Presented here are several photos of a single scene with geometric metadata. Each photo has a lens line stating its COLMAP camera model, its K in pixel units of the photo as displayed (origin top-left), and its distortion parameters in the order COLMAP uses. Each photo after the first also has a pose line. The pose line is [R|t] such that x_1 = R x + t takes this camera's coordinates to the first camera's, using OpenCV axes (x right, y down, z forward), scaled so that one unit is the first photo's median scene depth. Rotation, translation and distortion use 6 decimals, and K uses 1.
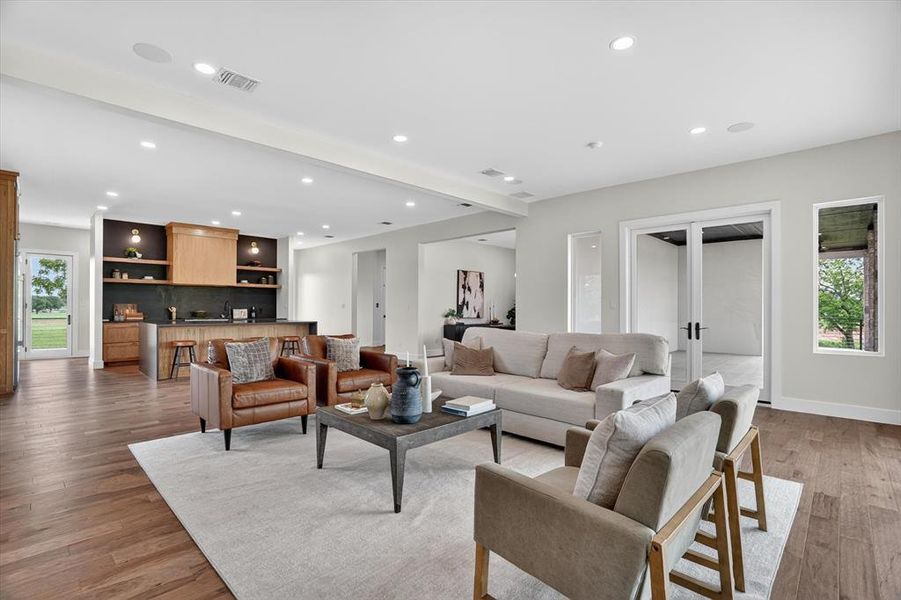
lens RADIAL K [[422.3, 0, 454.2], [0, 422.3, 306.3], [0, 0, 1]] dist [-0.051182, 0.016134]
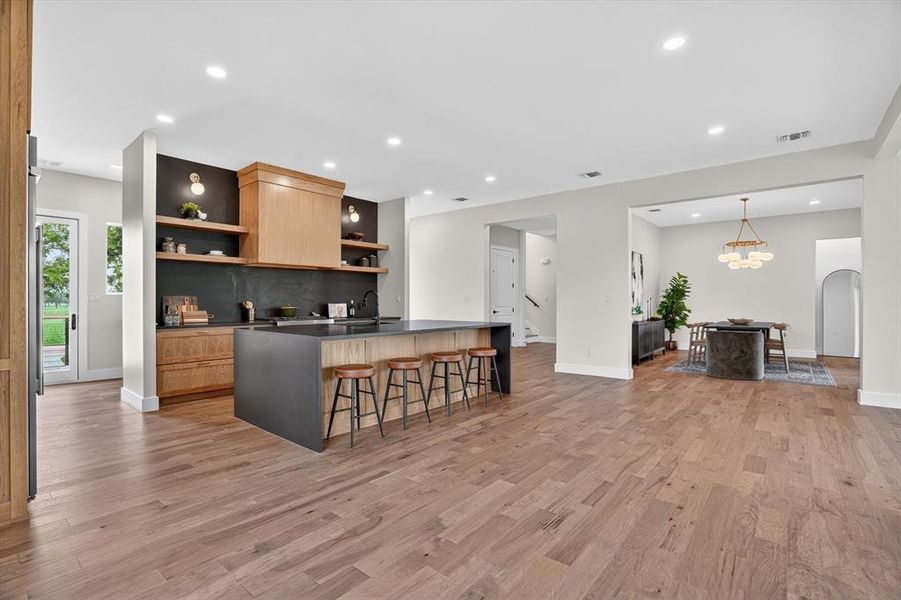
lens RADIAL K [[422.3, 0, 449.4], [0, 422.3, 300.9], [0, 0, 1]] dist [-0.051182, 0.016134]
pose [[0.997675, -0.002643, 0.068100, -0.372294], [0.002271, 0.999982, 0.005532, -0.000593], [-0.068113, -0.005365, 0.997663, 0.306028]]
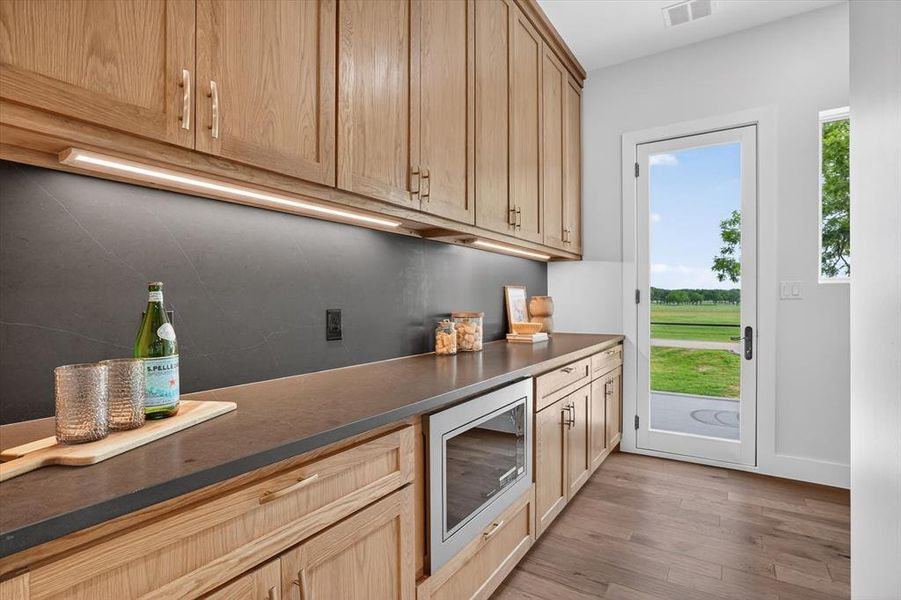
lens RADIAL K [[444.2, 0, 454.8], [0, 444.2, 303.9], [0, 0, 1]] dist [-0.027797, -0.000090]
pose [[0.200166, 0.004945, -0.979750, -0.608101], [0.009017, 0.999936, 0.006889, 0.000812], [0.979721, -0.010213, 0.200108, 0.659922]]
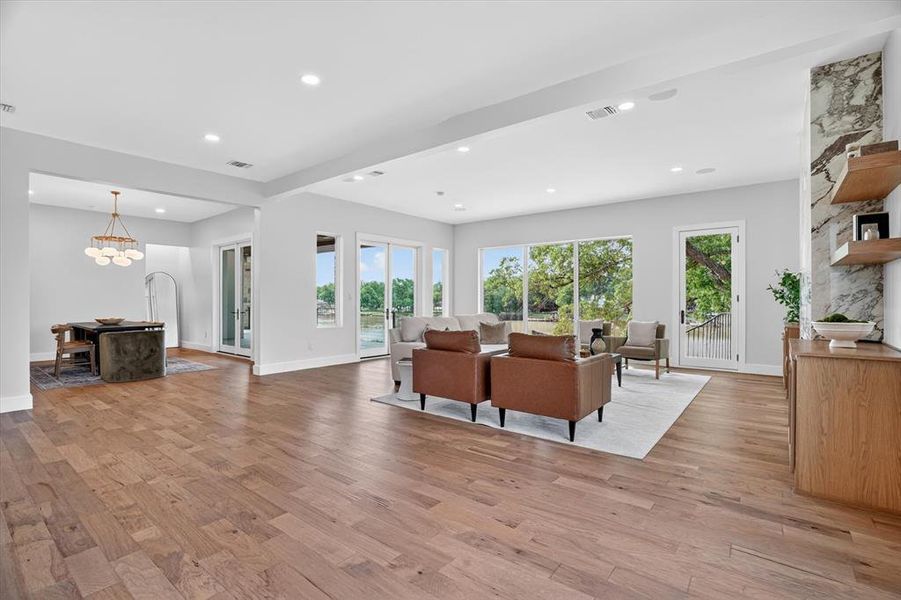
lens RADIAL K [[422.3, 0, 454.4], [0, 422.3, 303.1], [0, 0, 1]] dist [-0.051182, 0.016134]
pose [[-0.101912, -0.012252, 0.994718, -0.539615], [-0.004861, 0.999918, 0.011818, -0.000476], [-0.994782, -0.003631, -0.101963, 0.492343]]
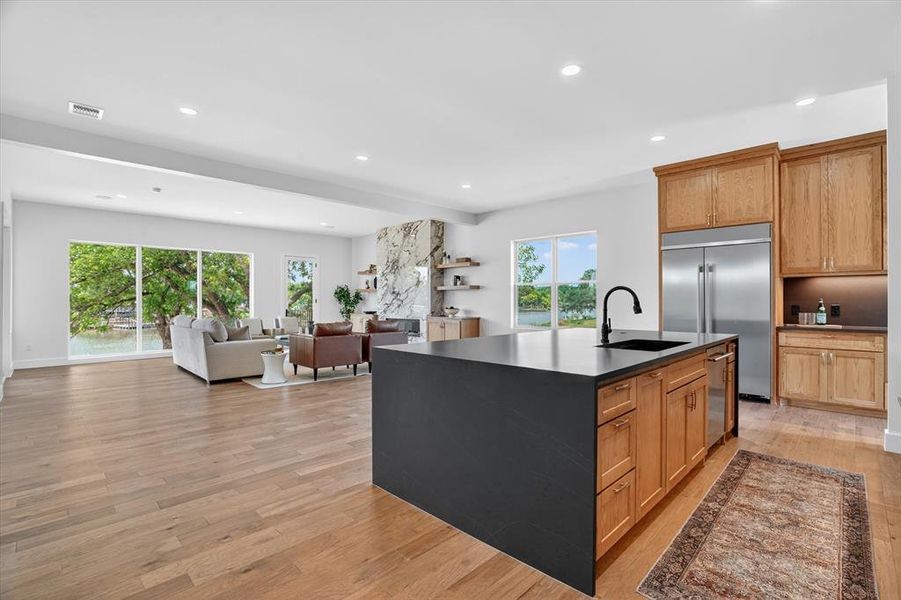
lens RADIAL K [[422.3, 0, 453.8], [0, 422.3, 301.3], [0, 0, 1]] dist [-0.051182, 0.016134]
pose [[-0.999940, -0.002382, 0.010697, -0.316764], [-0.002423, 0.999990, -0.003774, 0.001489], [-0.010688, -0.003800, -0.999936, 1.073066]]
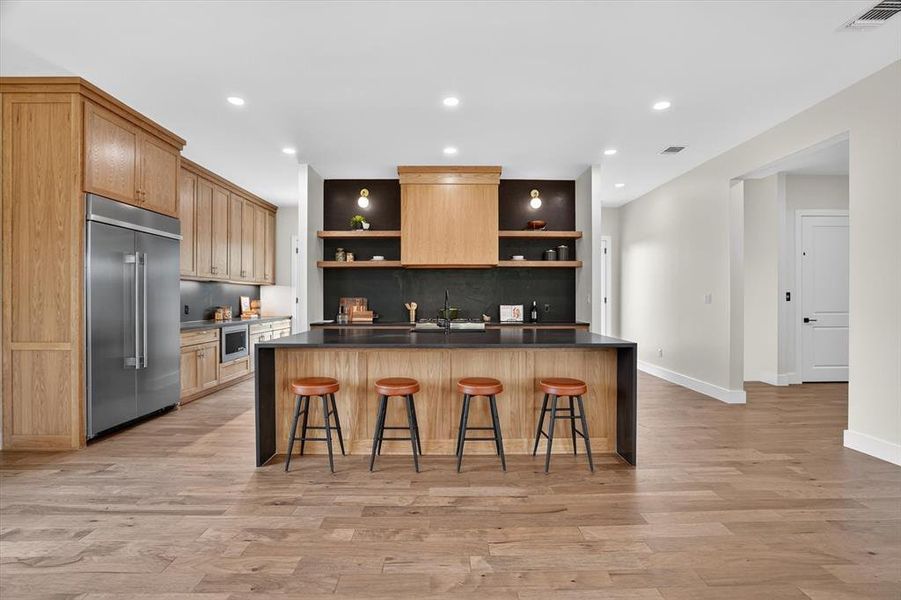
lens RADIAL K [[422.3, 0, 452.2], [0, 422.3, 301.1], [0, 0, 1]] dist [-0.051182, 0.016134]
pose [[0.702880, 0.000175, -0.711308, -0.147302], [0.006311, 0.999959, 0.006481, -0.003120], [0.711280, -0.009044, 0.702850, 0.514328]]
